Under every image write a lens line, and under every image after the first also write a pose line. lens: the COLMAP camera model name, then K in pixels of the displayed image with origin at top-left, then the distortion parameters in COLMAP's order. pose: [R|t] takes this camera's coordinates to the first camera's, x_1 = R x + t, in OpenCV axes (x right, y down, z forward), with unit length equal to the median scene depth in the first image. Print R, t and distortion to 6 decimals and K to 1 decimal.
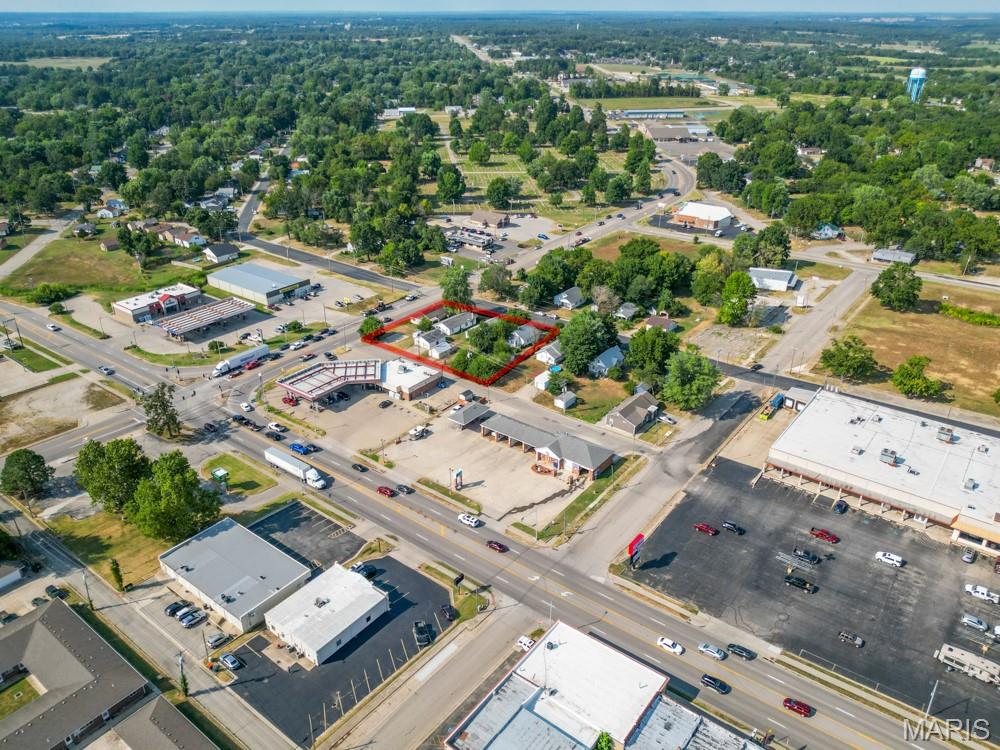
lens RADIAL K [[737.6, 0, 493.3], [0, 737.6, 375.5], [0, 0, 1]] dist [0.067308, -0.102412]
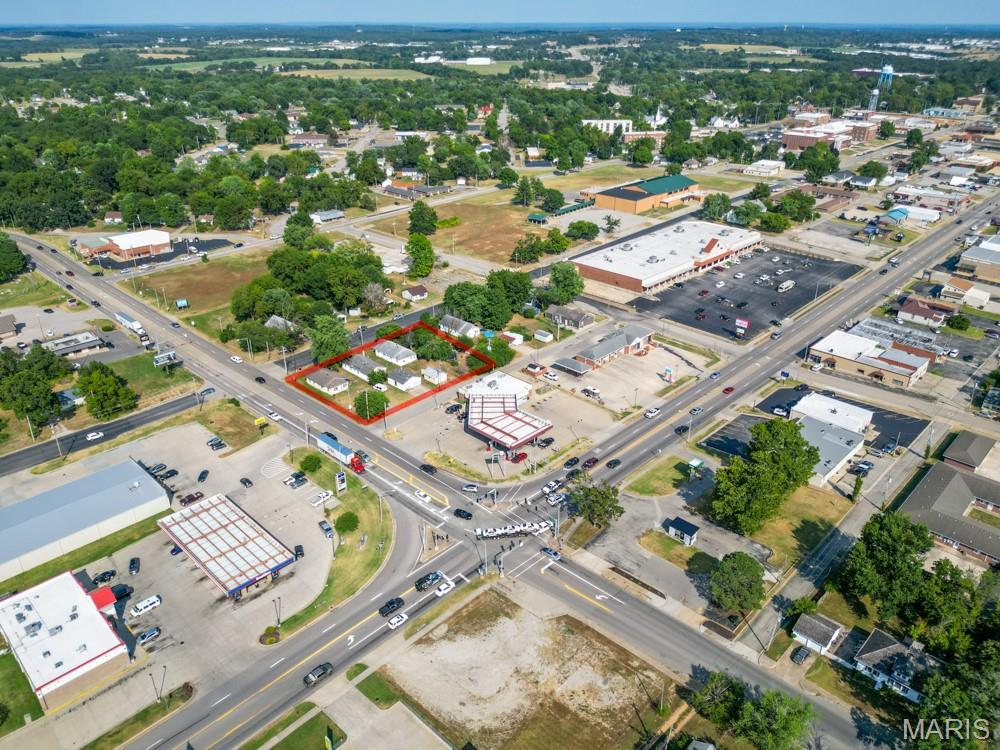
lens RADIAL K [[728.3, 0, 498.2], [0, 728.3, 375.4], [0, 0, 1]] dist [0.044197, -0.065648]
pose [[0.111891, -0.435820, 0.893052, -0.833281], [0.441812, 0.826803, 0.348135, -0.299887], [-0.890102, 0.355608, 0.285063, 0.596214]]
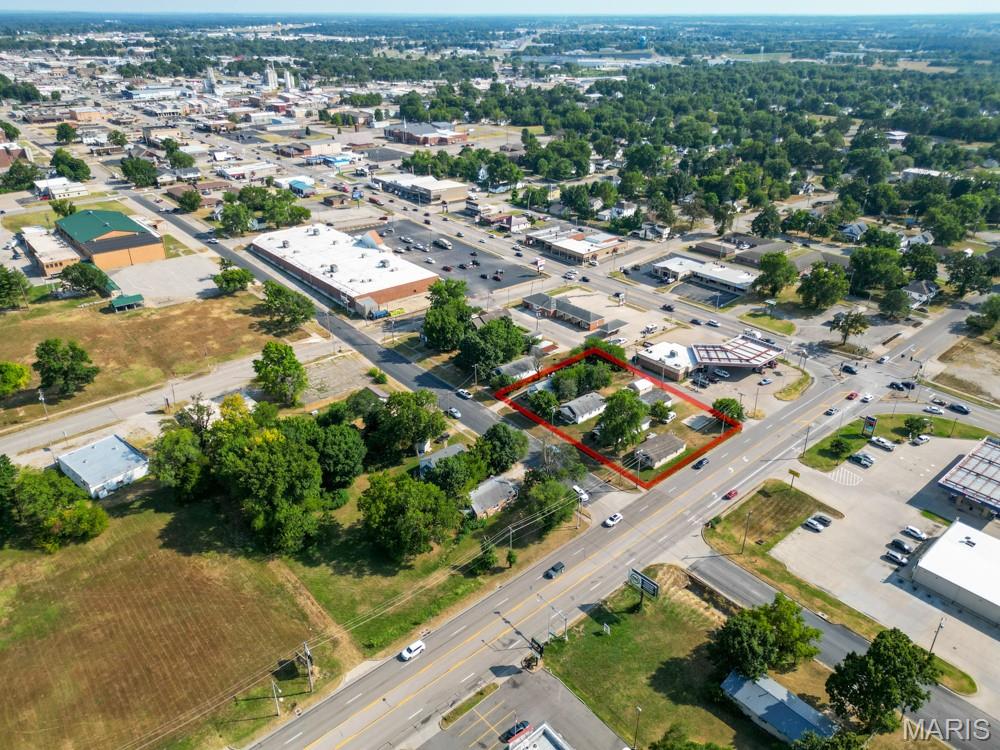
lens RADIAL K [[705.5, 0, 498.9], [0, 705.5, 376.6], [0, 0, 1]] dist [0.071588, -0.076490]
pose [[-0.979916, -0.093462, 0.176154, -0.048851], [0.086417, 0.597078, 0.797515, -0.700016], [-0.179715, 0.796720, -0.577009, 1.400583]]
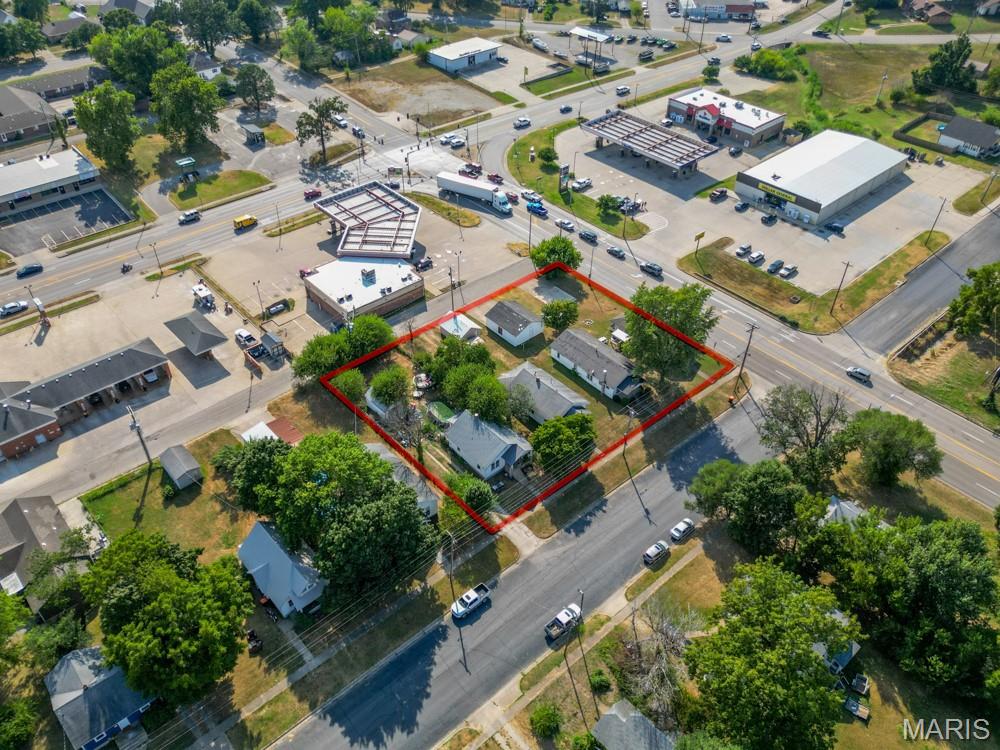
lens RADIAL K [[775.1, 0, 500.0], [0, 775.1, 375.0], [0, 0, 1]] dist [0.073196, -0.073060]
pose [[-0.179613, 0.634183, -0.752032, 0.334217], [-0.446208, 0.628780, 0.636816, -0.349860], [0.876720, 0.449943, 0.170040, 0.860554]]
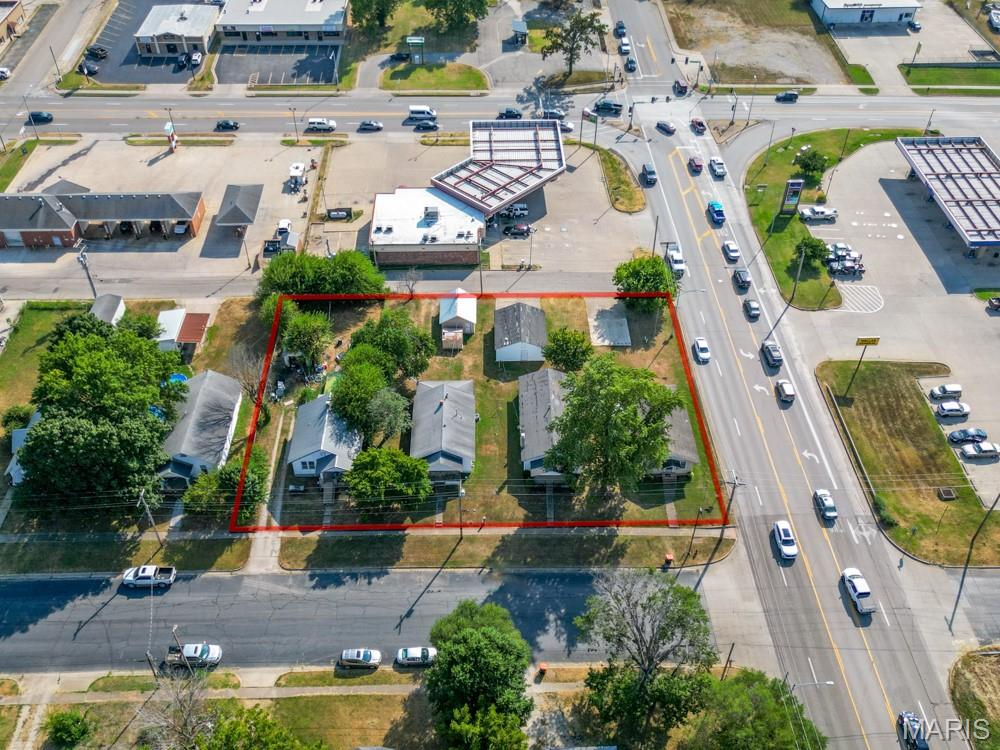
lens RADIAL K [[909.4, 0, 496.4], [0, 909.4, 376.8], [0, 0, 1]] dist [0.050541, -0.026017]
pose [[-0.772185, 0.431742, -0.466186, 0.160171], [-0.284774, 0.420723, 0.861334, -0.442503], [0.568009, 0.797867, -0.201927, 1.048500]]
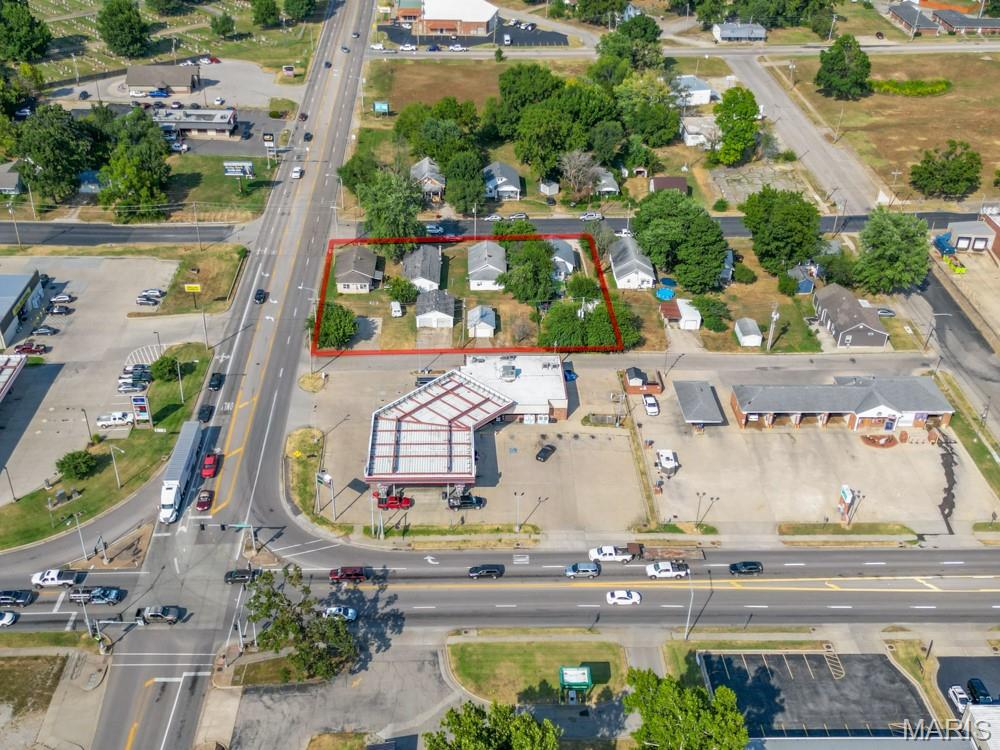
lens RADIAL K [[1068.1, 0, 496.2], [0, 1068.1, 375.5], [0, 0, 1]] dist [0.068652, -0.059770]
pose [[0.767587, -0.334368, 0.546816, -0.482839], [0.266602, 0.942397, 0.202019, -0.145382], [-0.582866, -0.009285, 0.812515, 0.291550]]
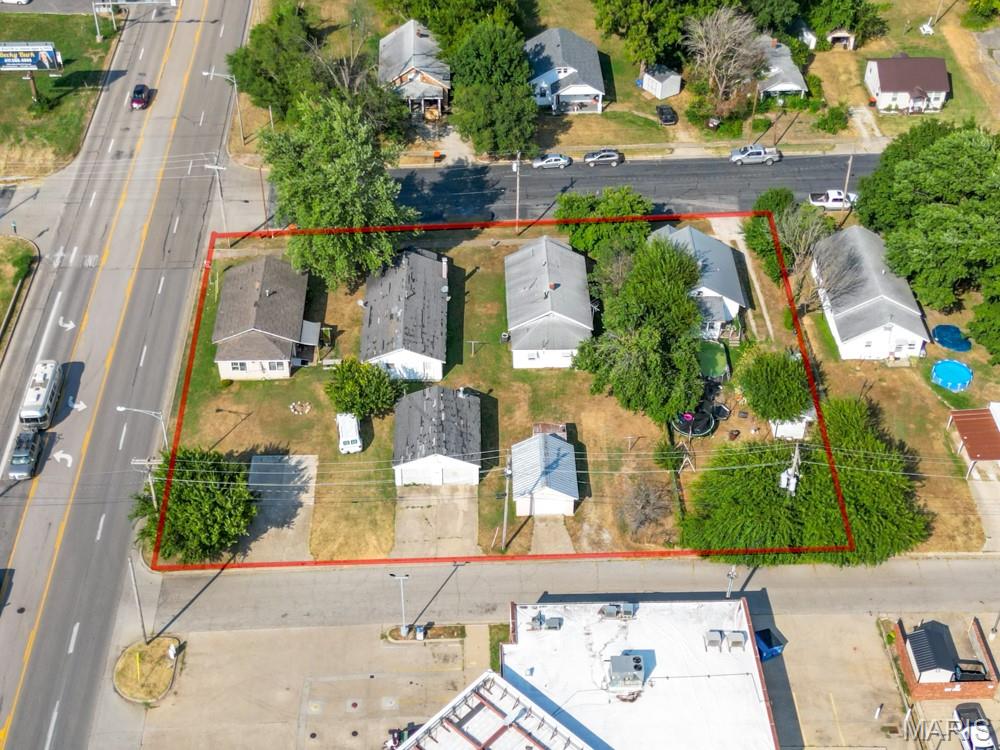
lens RADIAL K [[1385.1, 0, 500.0], [0, 1385.1, 375.0], [0, 0, 1]] dist [0.130544, -0.401444]
pose [[0.767436, -0.413628, 0.489851, -0.271864], [0.281471, 0.903848, 0.322232, -0.199907], [-0.576035, -0.109414, 0.810069, 0.577735]]
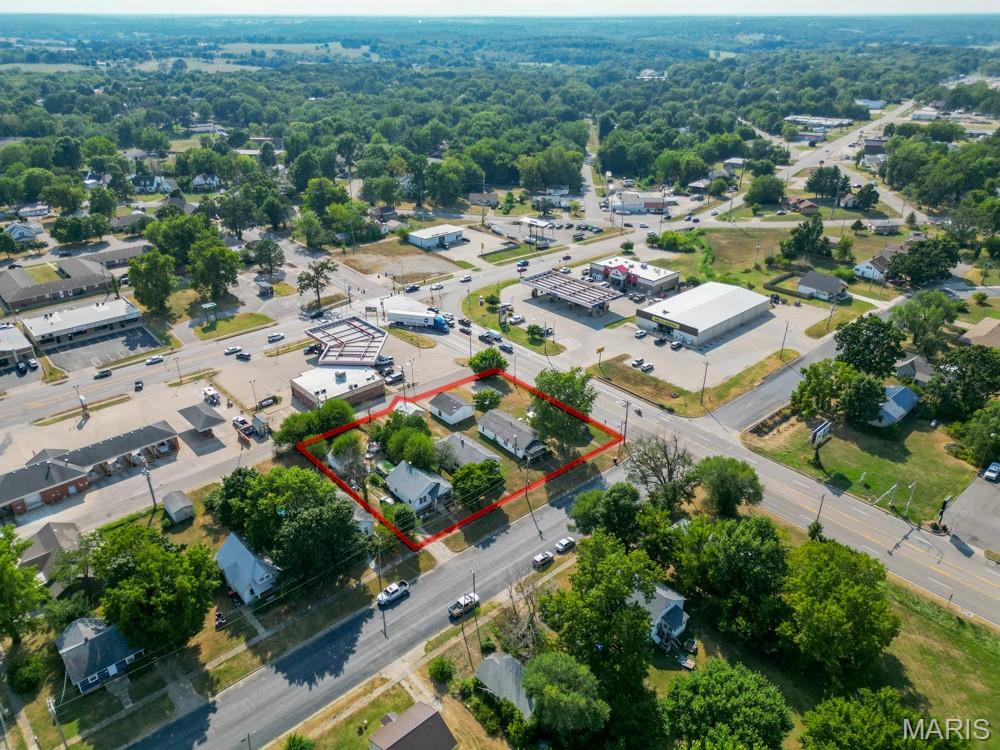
lens RADIAL K [[705.5, 0, 498.9], [0, 705.5, 376.6], [0, 0, 1]] dist [0.071588, -0.076490]
pose [[-0.173860, 0.450281, -0.875796, 0.433232], [-0.437922, 0.761215, 0.478305, -0.375294], [0.882041, 0.466689, 0.064843, 0.925613]]
